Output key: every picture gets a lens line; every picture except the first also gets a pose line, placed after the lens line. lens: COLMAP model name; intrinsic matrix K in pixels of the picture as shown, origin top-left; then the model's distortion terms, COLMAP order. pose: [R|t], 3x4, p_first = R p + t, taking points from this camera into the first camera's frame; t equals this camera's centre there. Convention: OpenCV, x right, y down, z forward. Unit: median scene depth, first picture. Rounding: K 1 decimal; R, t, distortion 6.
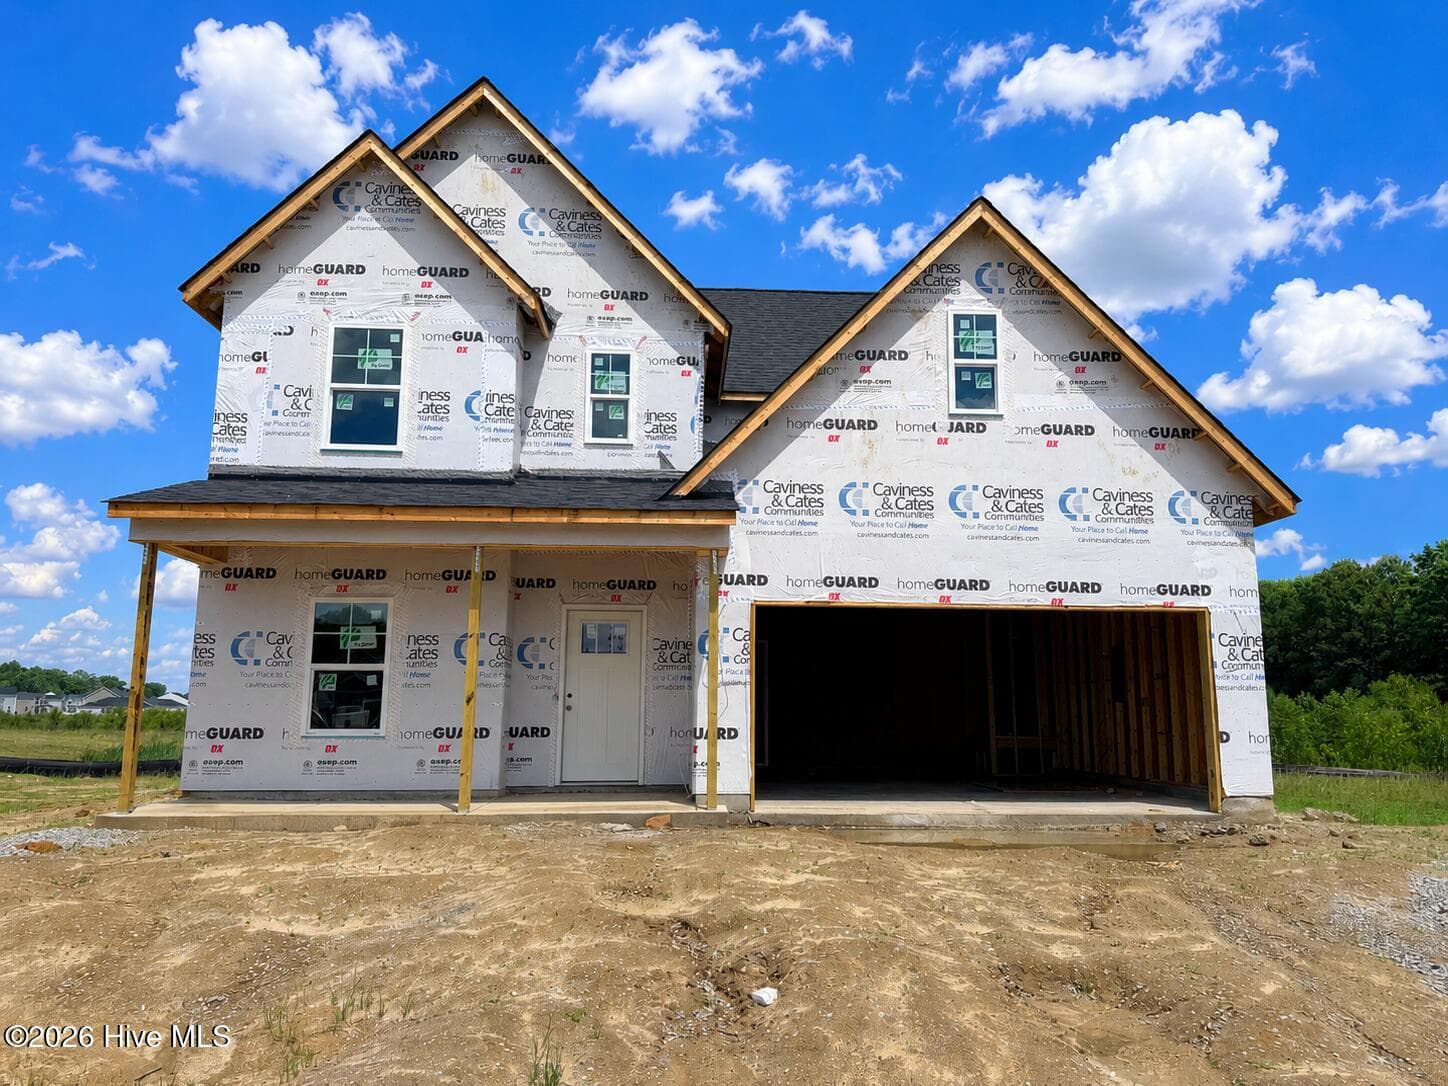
lens RADIAL K [[1021.5, 0, 728.2], [0, 1021.5, 563.7], [0, 0, 1]] dist [0.054373, -0.095819]
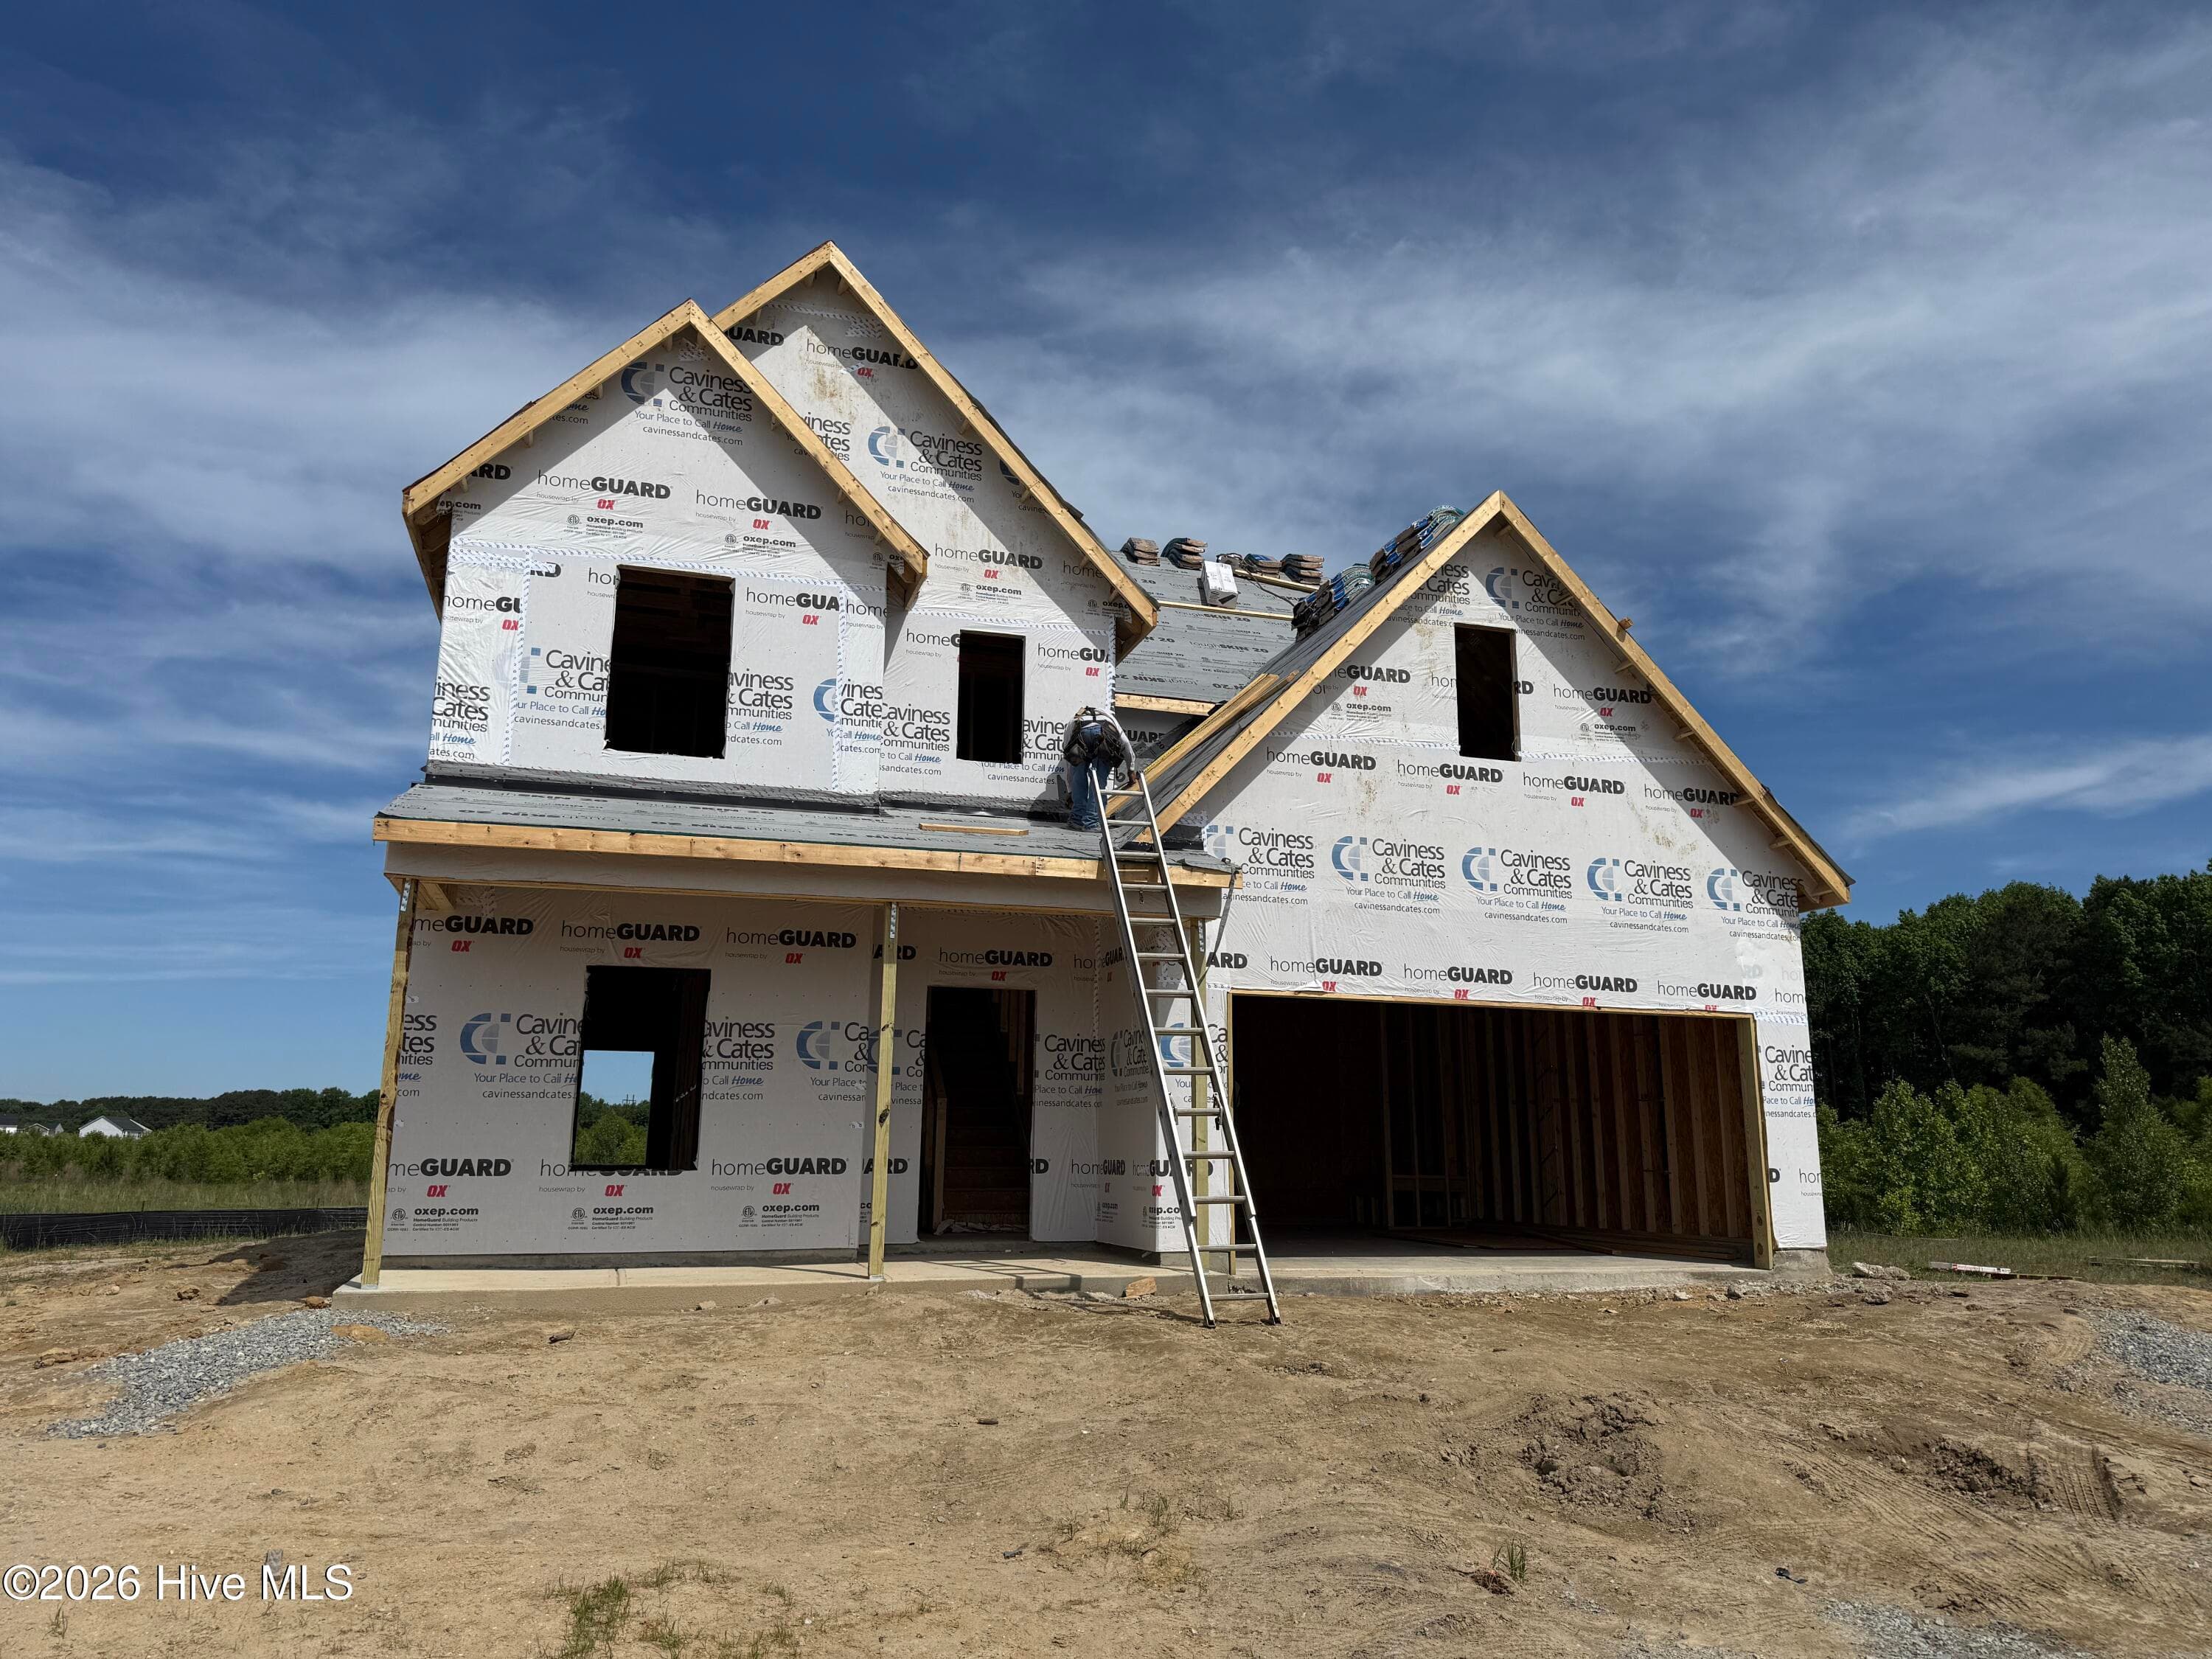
lens RADIAL K [[1560.5, 0, 1090.3], [0, 1560.5, 816.1], [0, 0, 1]] dist [0.054373, -0.095819]
pose [[0.971818, 0.054155, 0.229427, -0.322951], [-0.039721, 0.996957, -0.067074, -0.008602], [-0.232361, 0.056070, 0.971012, -0.089901]]
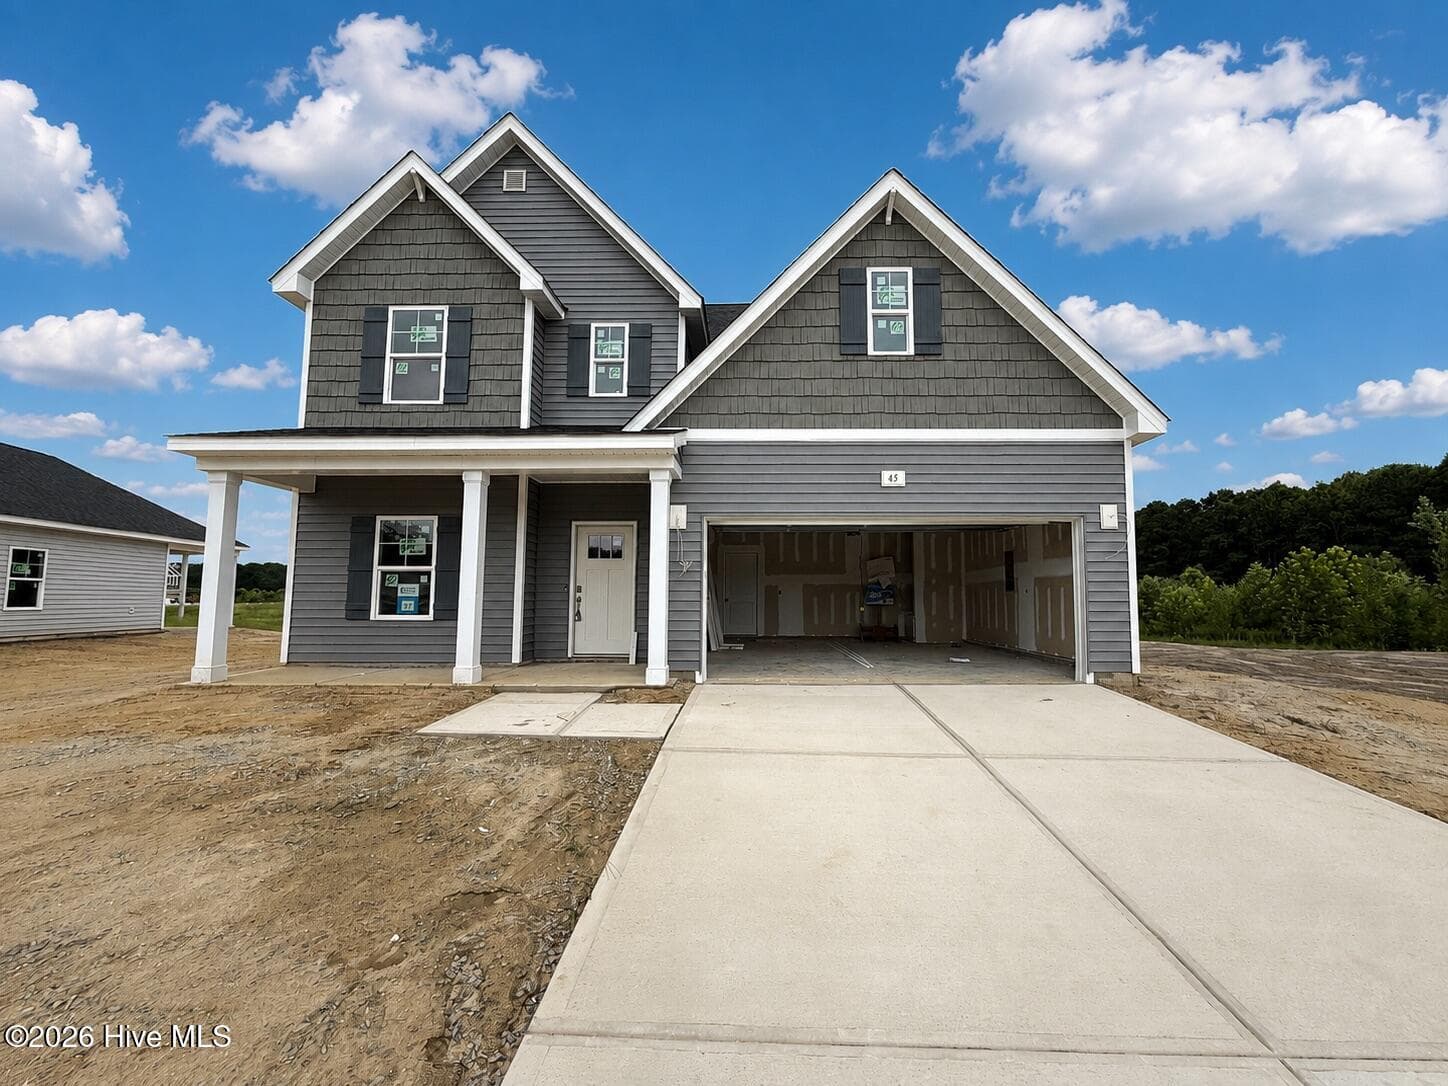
lens RADIAL K [[586.0, 0, 738.3], [0, 586.0, 550.2], [0, 0, 1]] dist [-0.008886, 0.000423]
pose [[0.996782, -0.009059, -0.079652, 0.114220], [0.014414, 0.997654, 0.066922, 0.032180], [0.078858, -0.067855, 0.994574, 0.283830]]
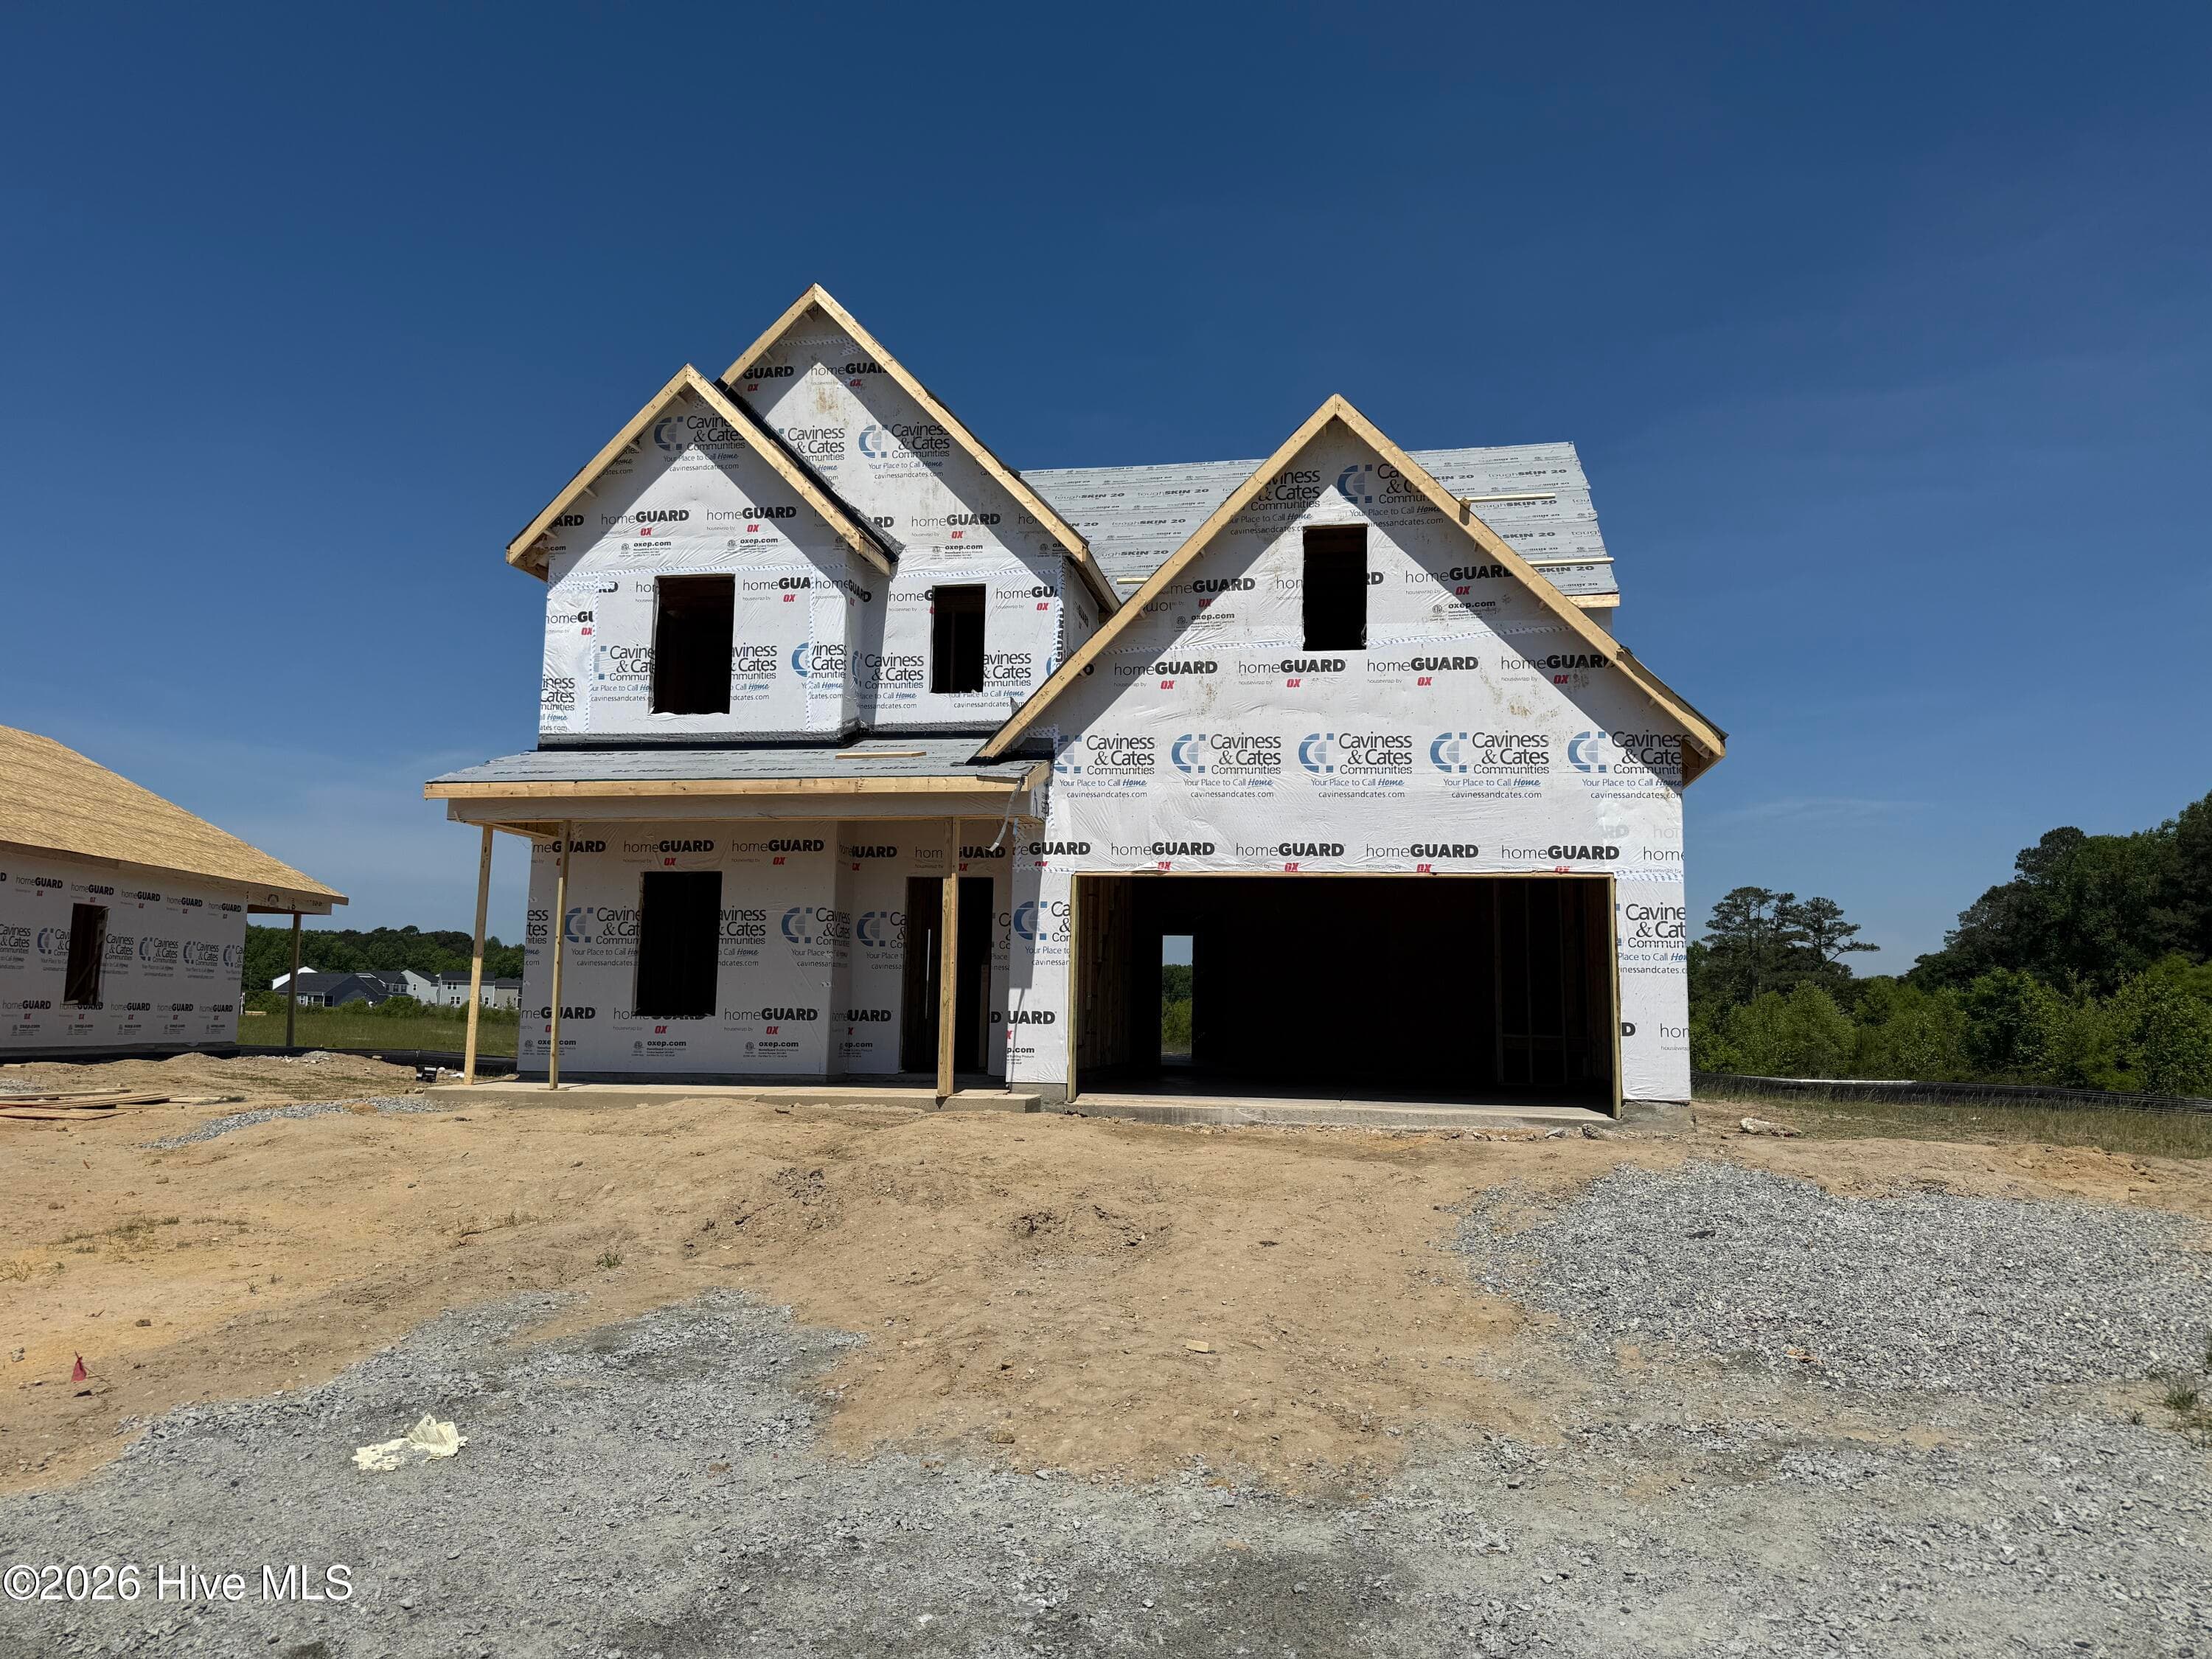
lens RADIAL K [[1545.6, 0, 1111.0], [0, 1545.6, 852.3], [0, 0, 1]] dist [0.043060, -0.032181]
pose [[0.973295, -0.012847, -0.229198, 0.346069], [0.021941, 0.999068, 0.037171, -0.028459], [0.228507, -0.041208, 0.972670, -0.296618]]
